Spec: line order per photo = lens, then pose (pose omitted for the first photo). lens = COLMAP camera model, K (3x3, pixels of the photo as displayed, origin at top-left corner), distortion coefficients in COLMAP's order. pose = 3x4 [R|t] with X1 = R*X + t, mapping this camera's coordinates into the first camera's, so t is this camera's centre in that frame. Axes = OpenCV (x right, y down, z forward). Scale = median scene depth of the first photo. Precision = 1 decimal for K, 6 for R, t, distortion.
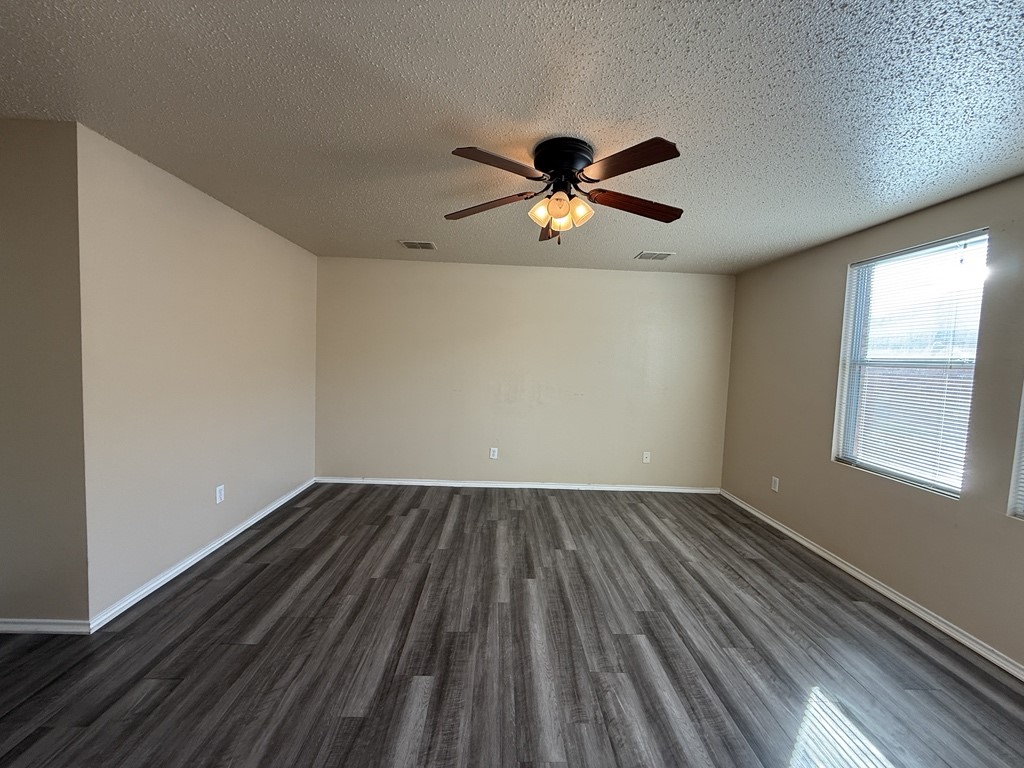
lens RADIAL K [[407.6, 0, 511.3], [0, 407.6, 383.0], [0, 0, 1]] dist [-0.001851, 0.000362]
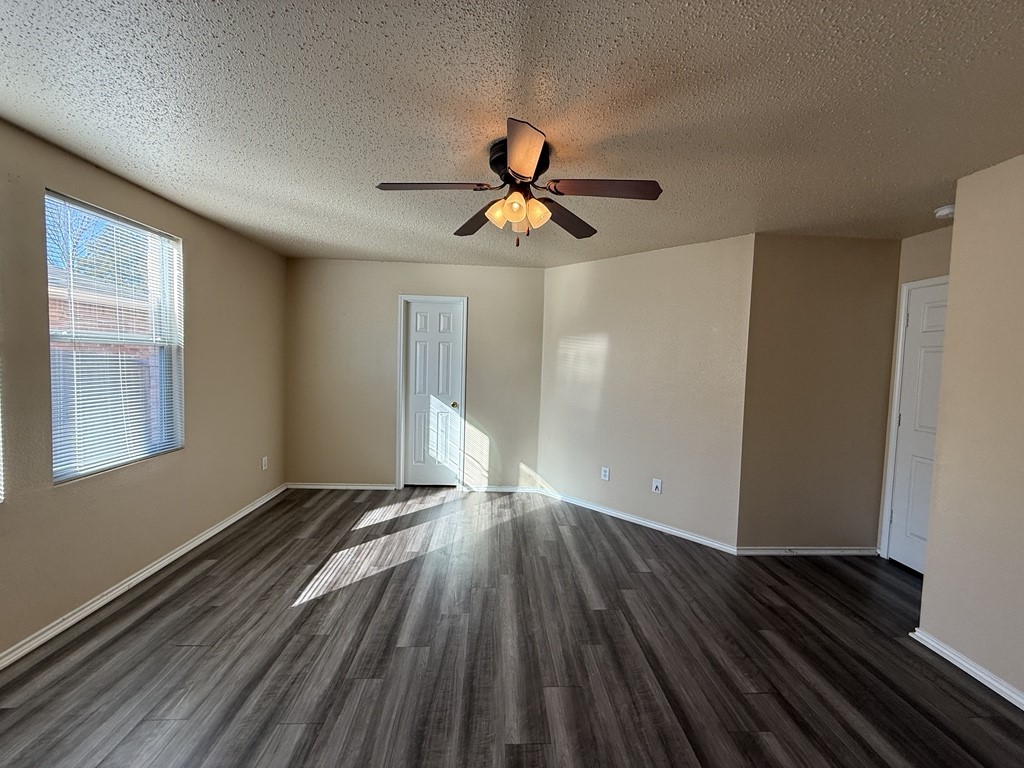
lens RADIAL K [[407.6, 0, 511.1], [0, 407.6, 381.5], [0, 0, 1]] dist [-0.001851, 0.000362]
pose [[-0.997590, -0.066447, -0.020001, 0.106768], [-0.068264, 0.991479, 0.110948, -0.102041], [0.012458, 0.112046, -0.993625, 1.646979]]
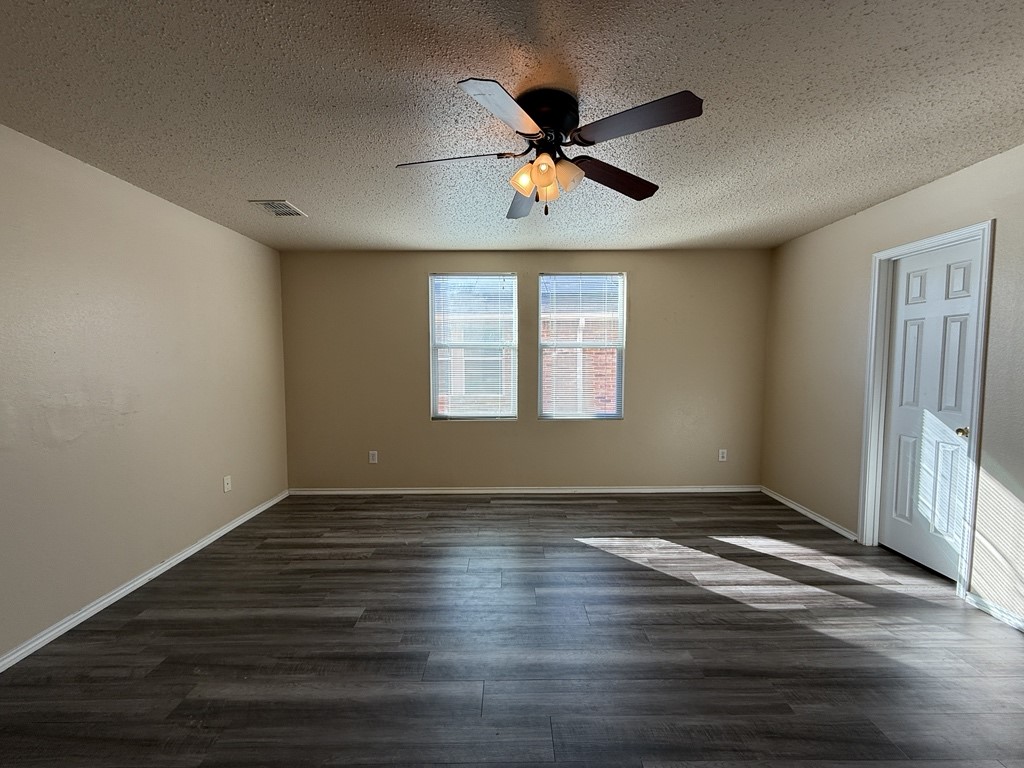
lens RADIAL K [[407.6, 0, 513.4], [0, 407.6, 385.7], [0, 0, 1]] dist [-0.001851, 0.000362]
pose [[0.023527, -0.106573, 0.994026, -0.652774], [0.064325, 0.992403, 0.104877, -0.057219], [-0.997652, 0.061473, 0.030203, 0.871518]]
